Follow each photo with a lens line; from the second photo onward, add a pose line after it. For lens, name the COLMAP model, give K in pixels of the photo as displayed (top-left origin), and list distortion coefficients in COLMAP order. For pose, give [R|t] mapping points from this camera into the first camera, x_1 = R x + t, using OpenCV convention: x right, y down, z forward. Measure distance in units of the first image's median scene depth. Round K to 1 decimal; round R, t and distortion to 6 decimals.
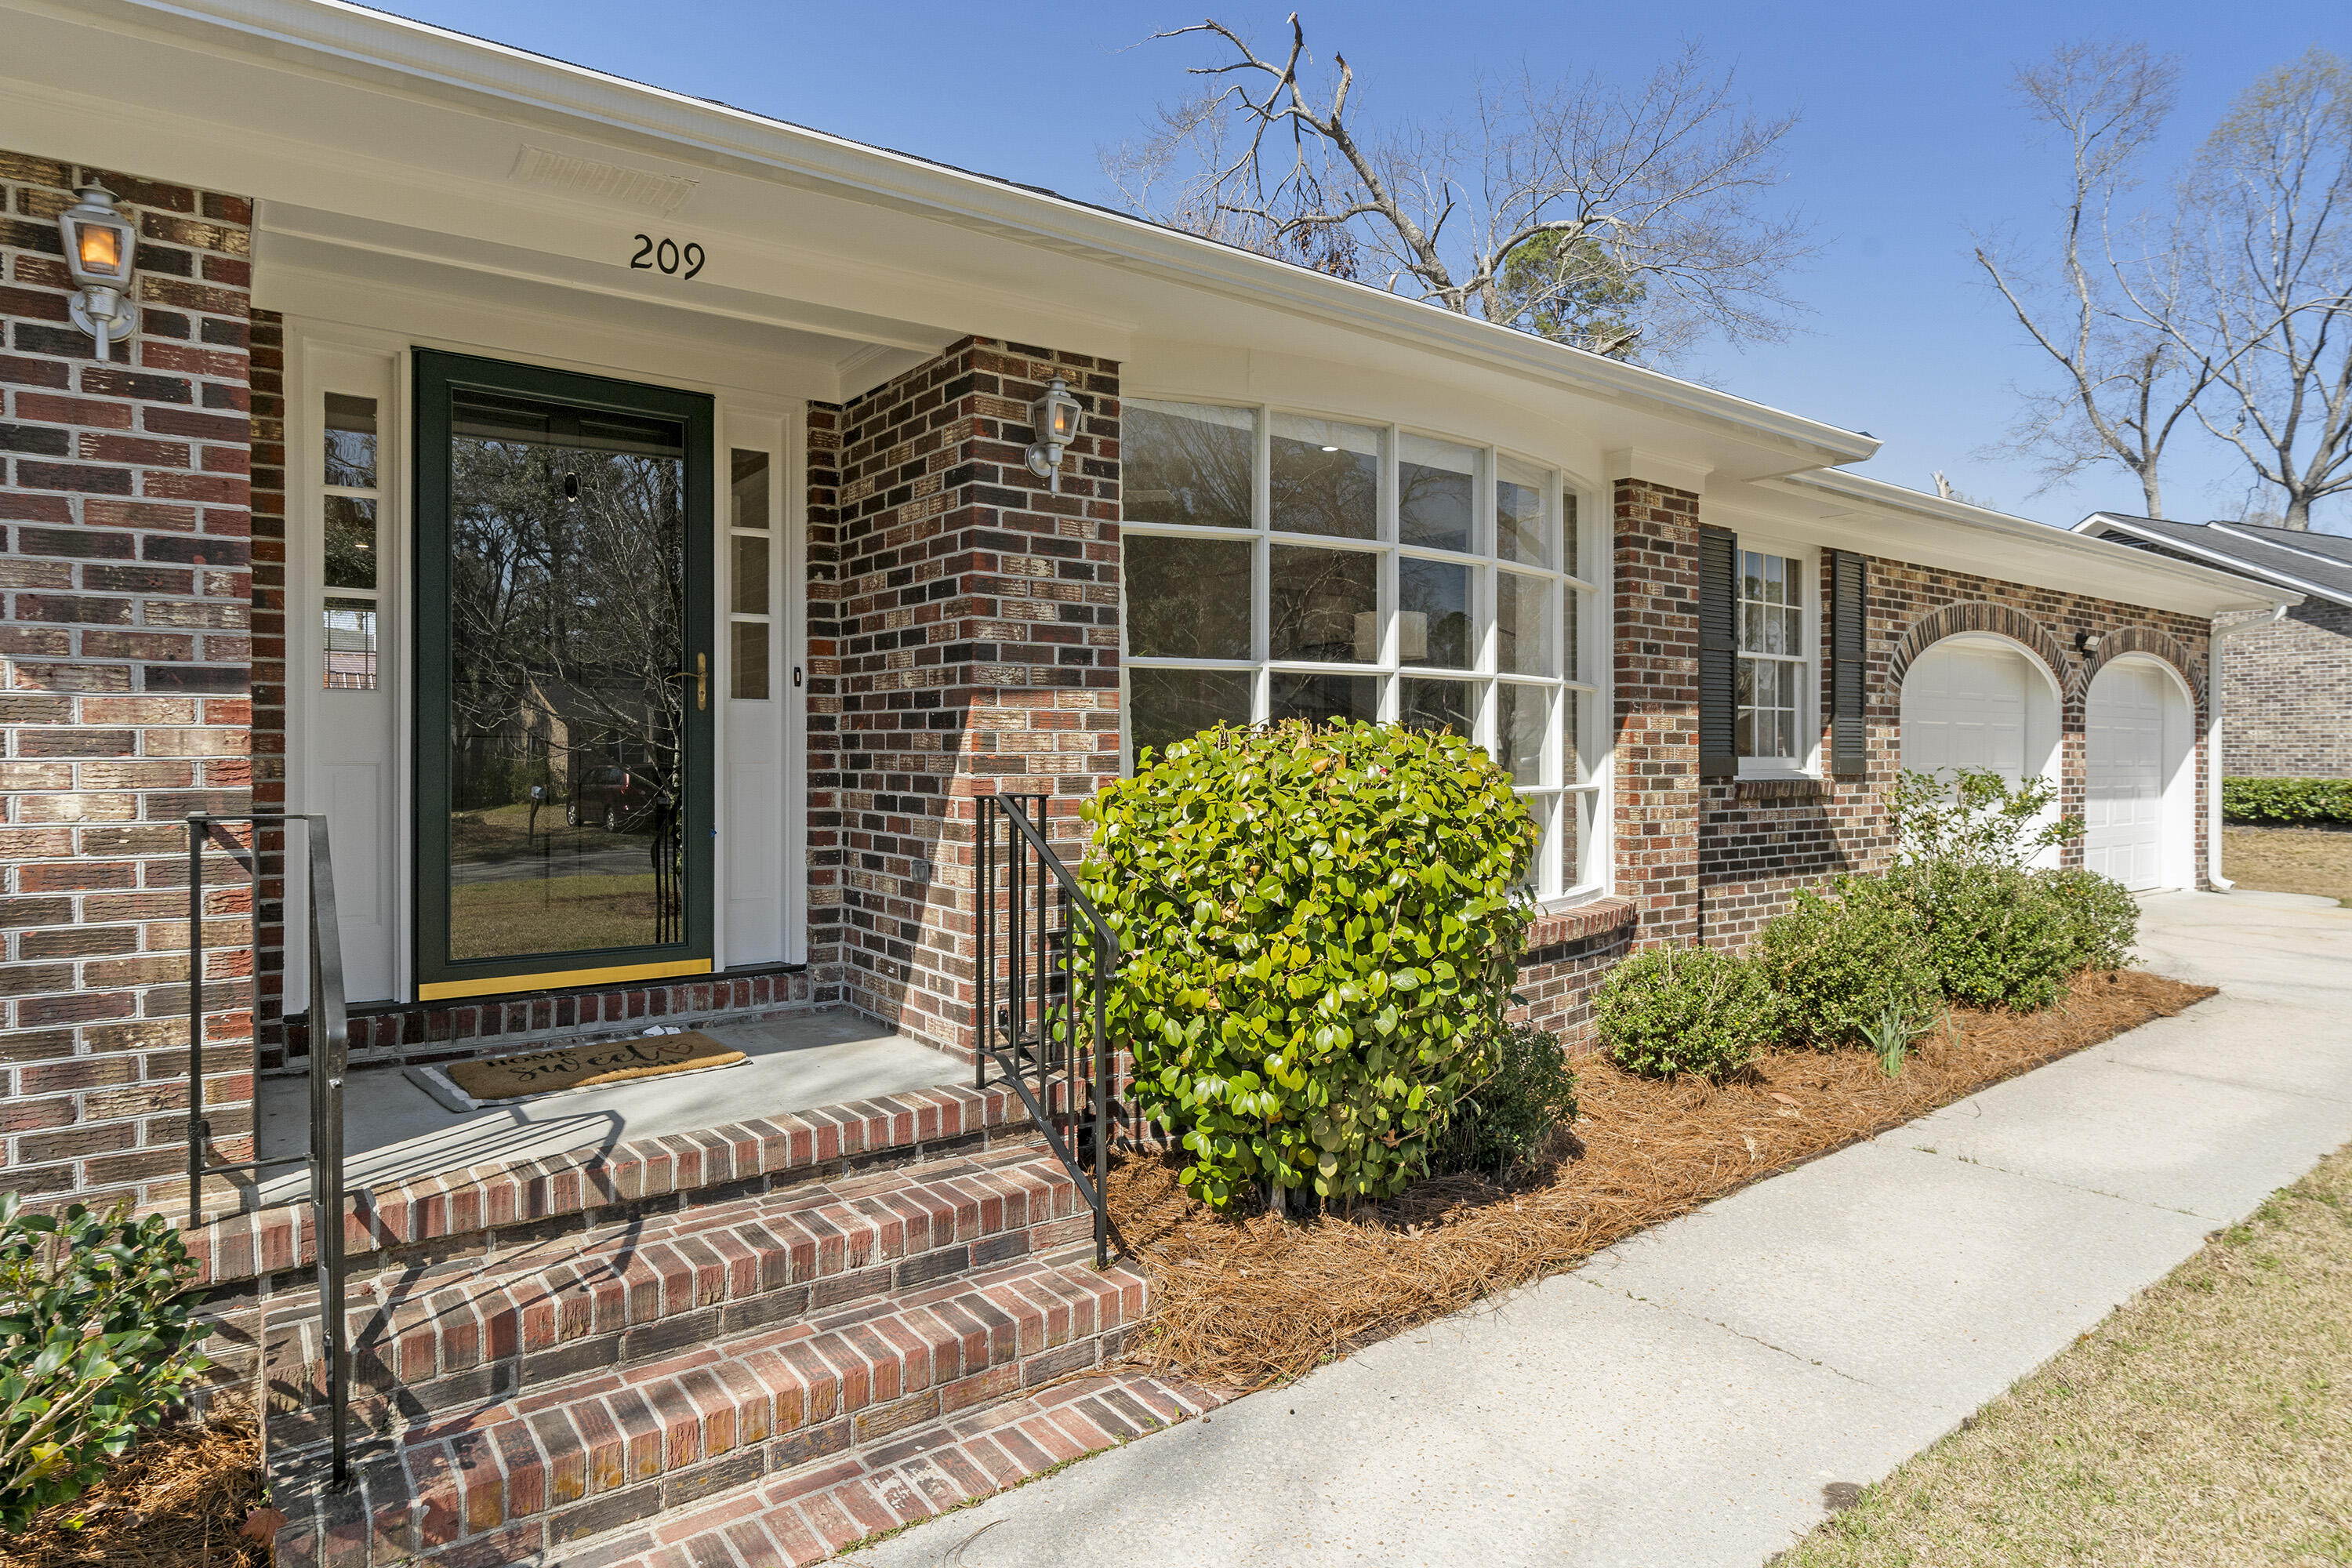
lens RADIAL K [[1336.2, 0, 1176.0], [0, 1336.2, 784.0], [0, 0, 1]] dist [-0.000562, -0.001234]
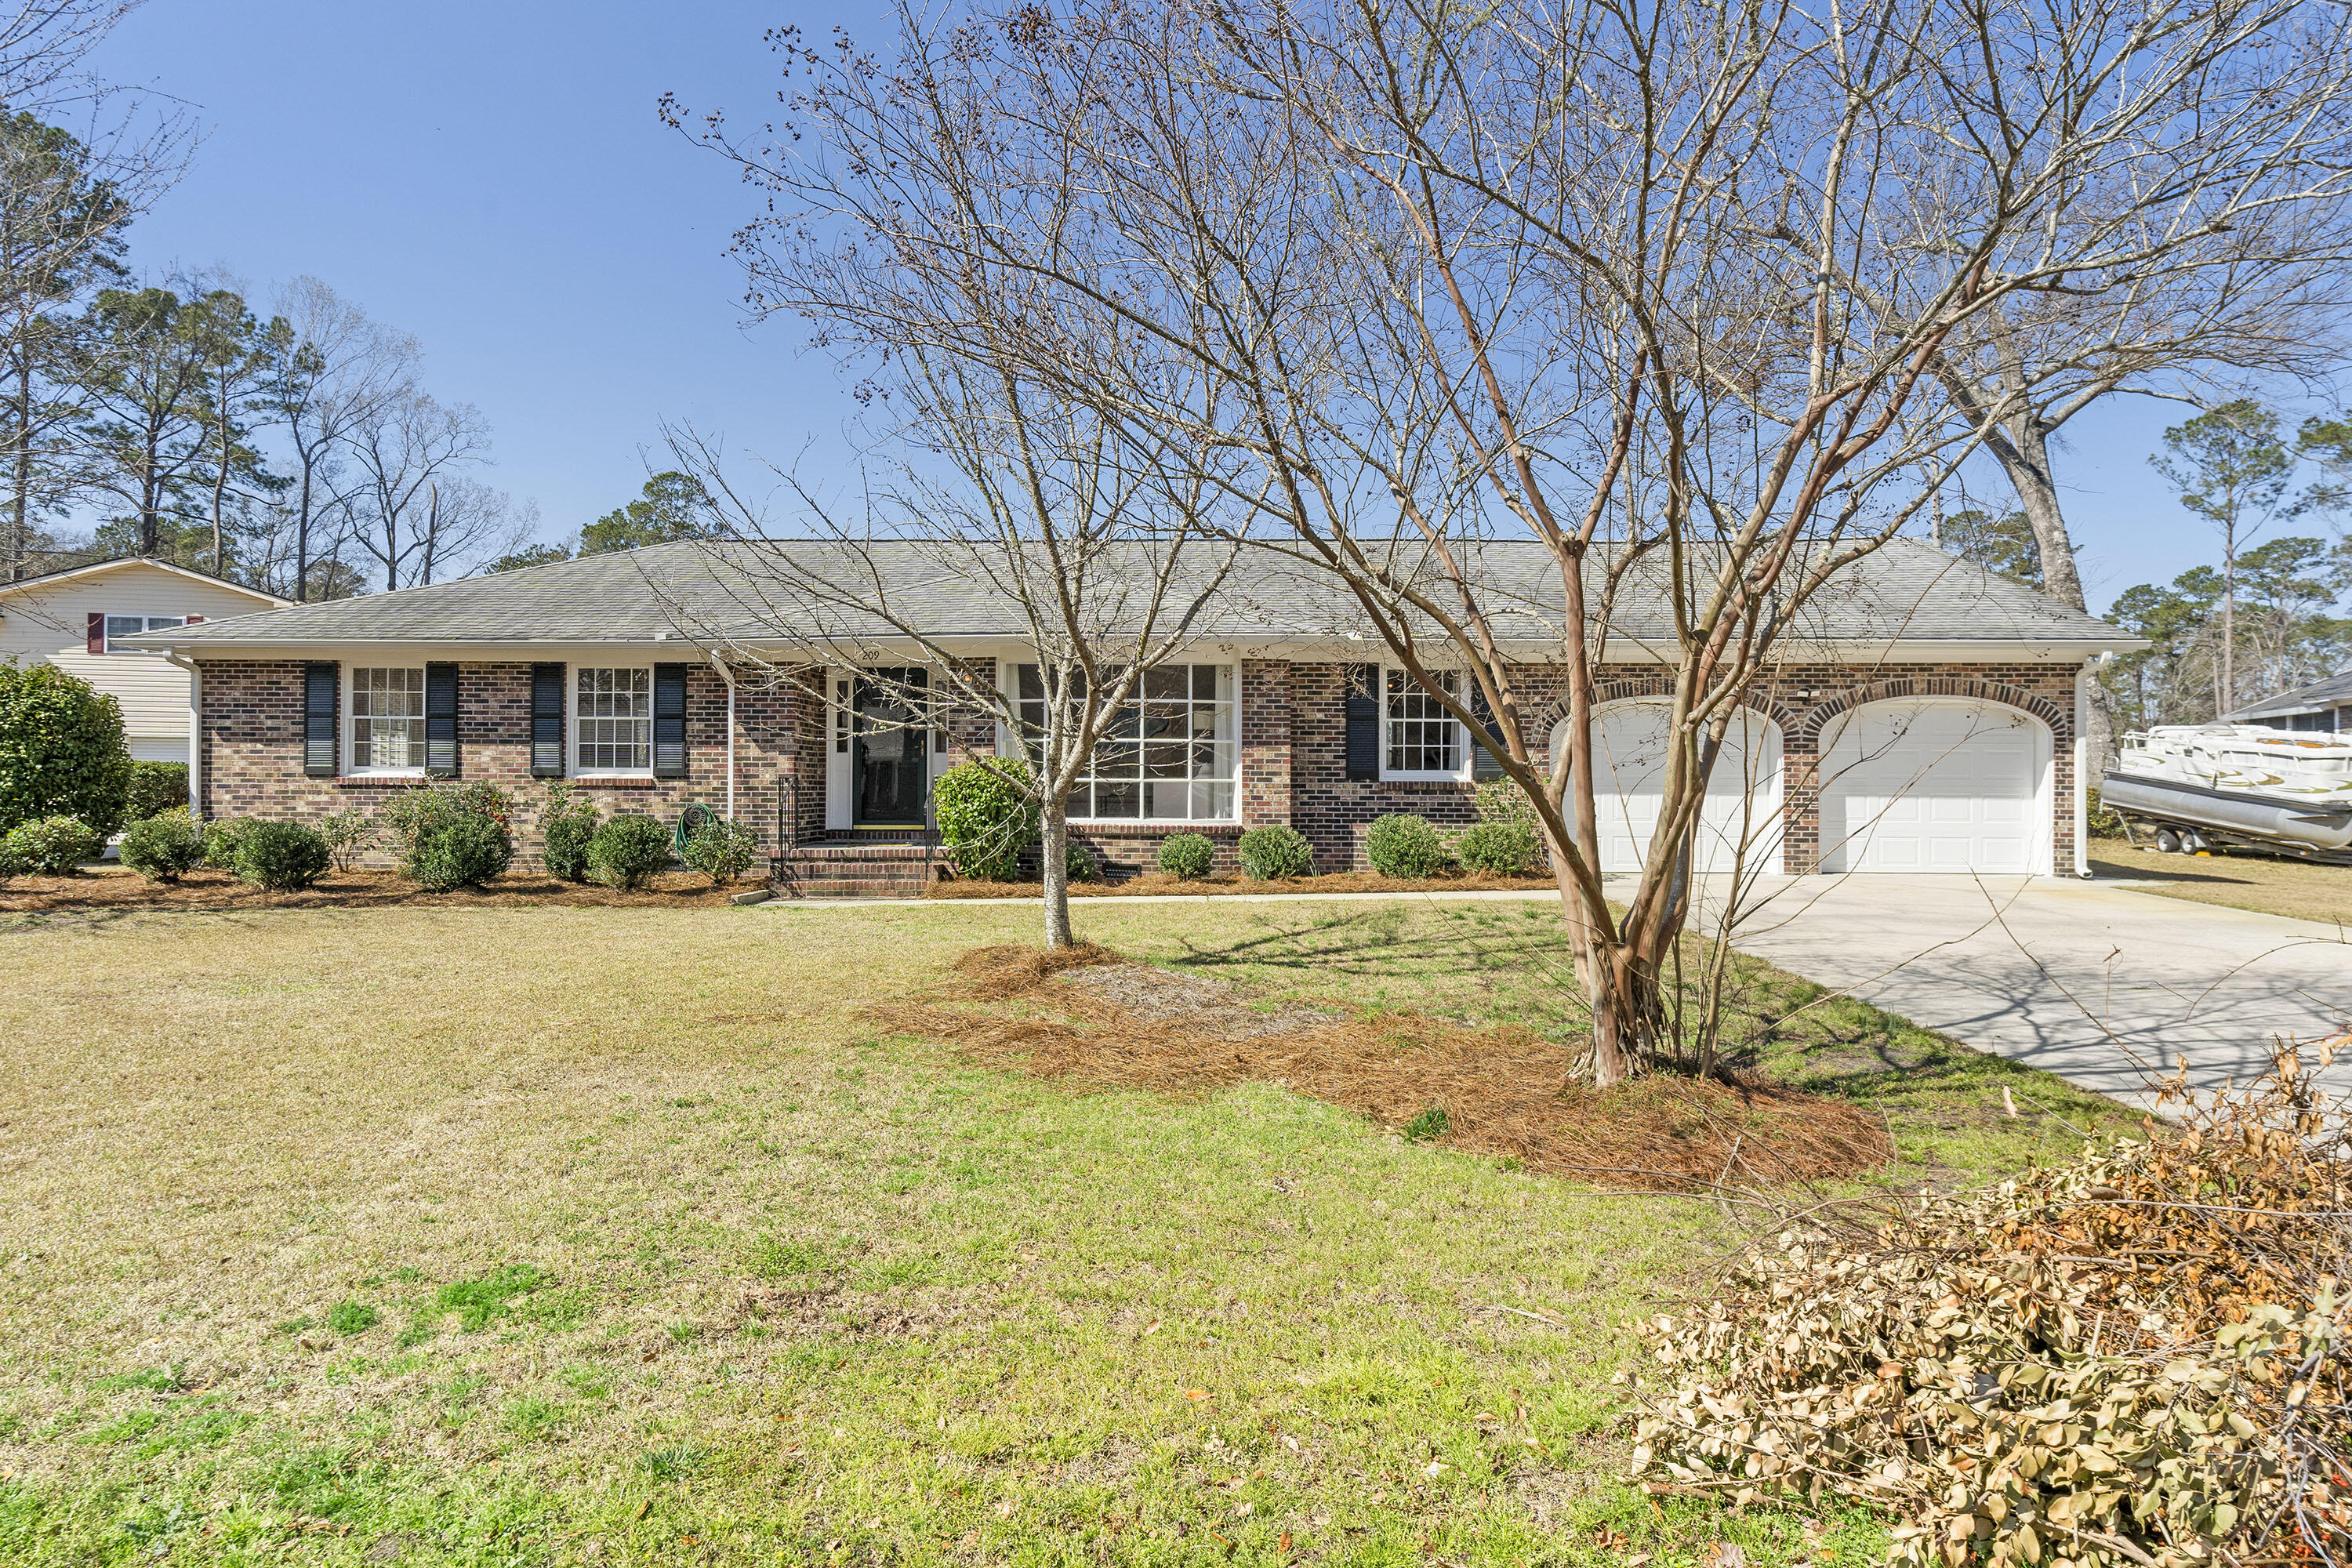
lens RADIAL K [[1417.9, 0, 1176.0], [0, 1417.9, 784.0], [0, 0, 1]] dist [0.003086, 0.001347]
pose [[0.787087, -0.002575, -0.616837, 2.402384], [-0.015930, 0.999573, -0.024499, 0.096763], [0.616636, 0.029110, 0.786710, -1.499885]]
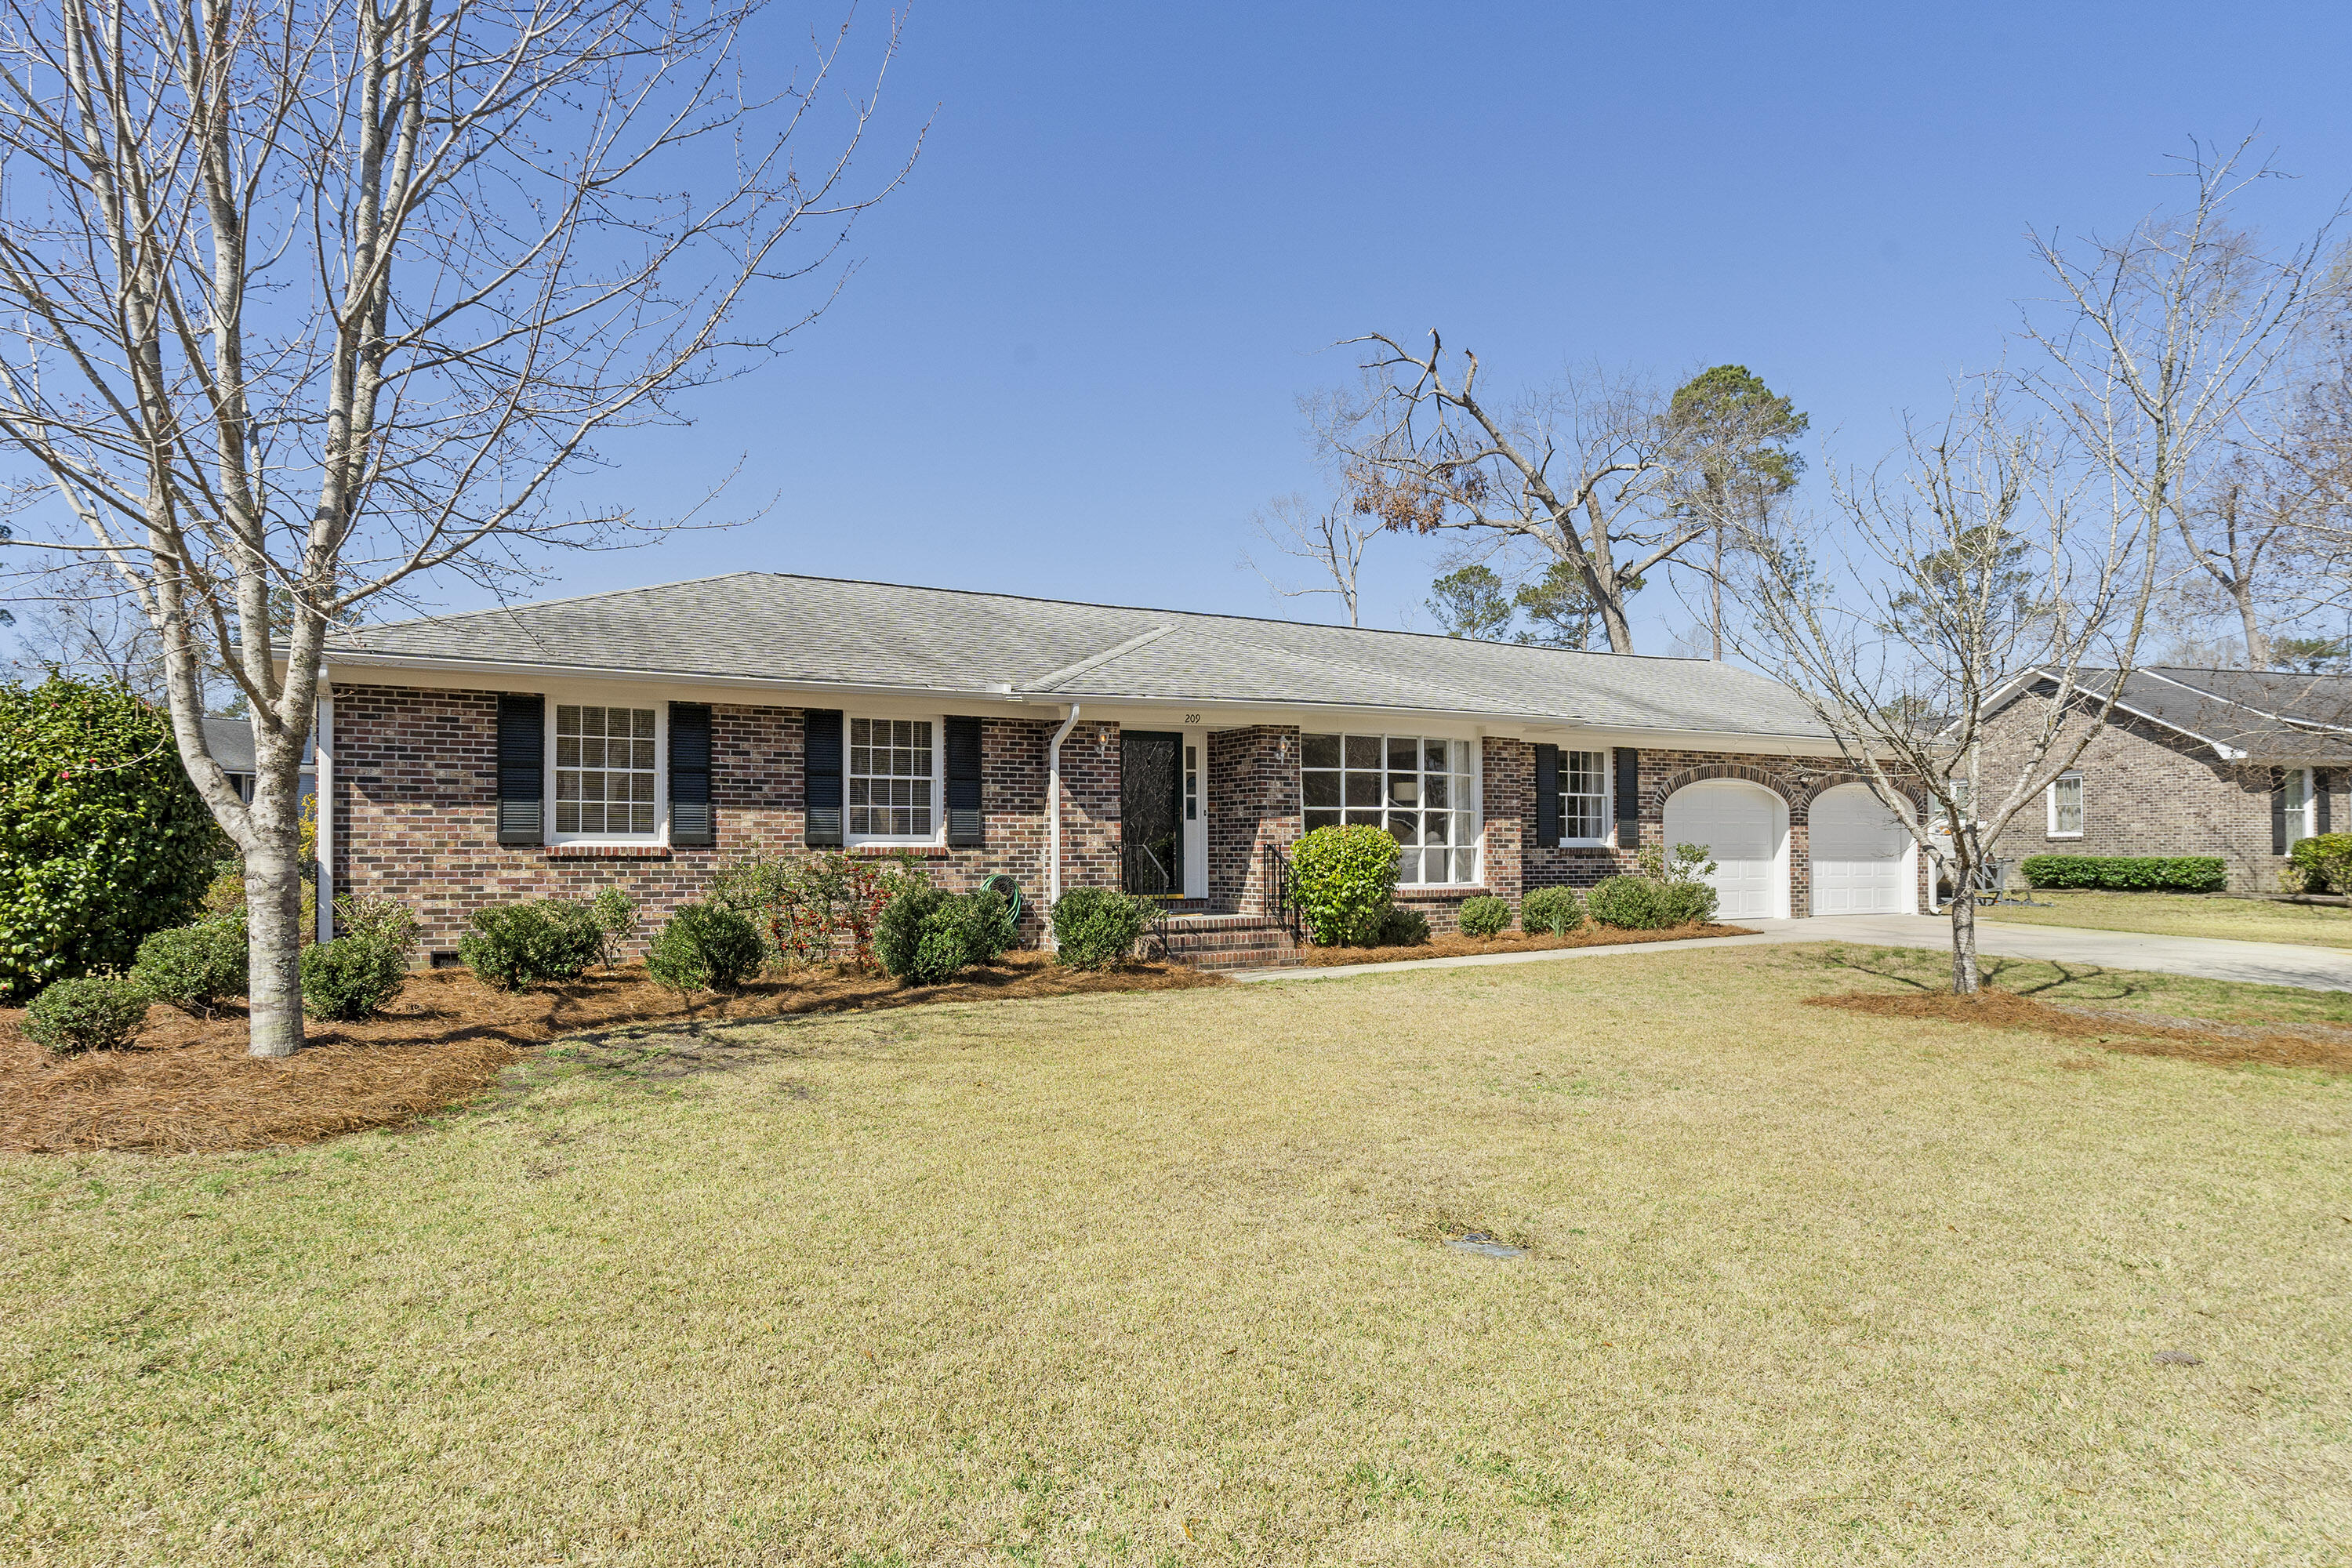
lens RADIAL K [[1336.2, 0, 1176.0], [0, 1336.2, 784.0], [0, 0, 1]] dist [-0.000562, -0.001234]
pose [[0.988047, -0.014699, -0.153449, 0.161830], [0.002703, 0.996942, -0.078094, 0.109582], [0.154128, 0.076745, 0.985066, -2.335764]]
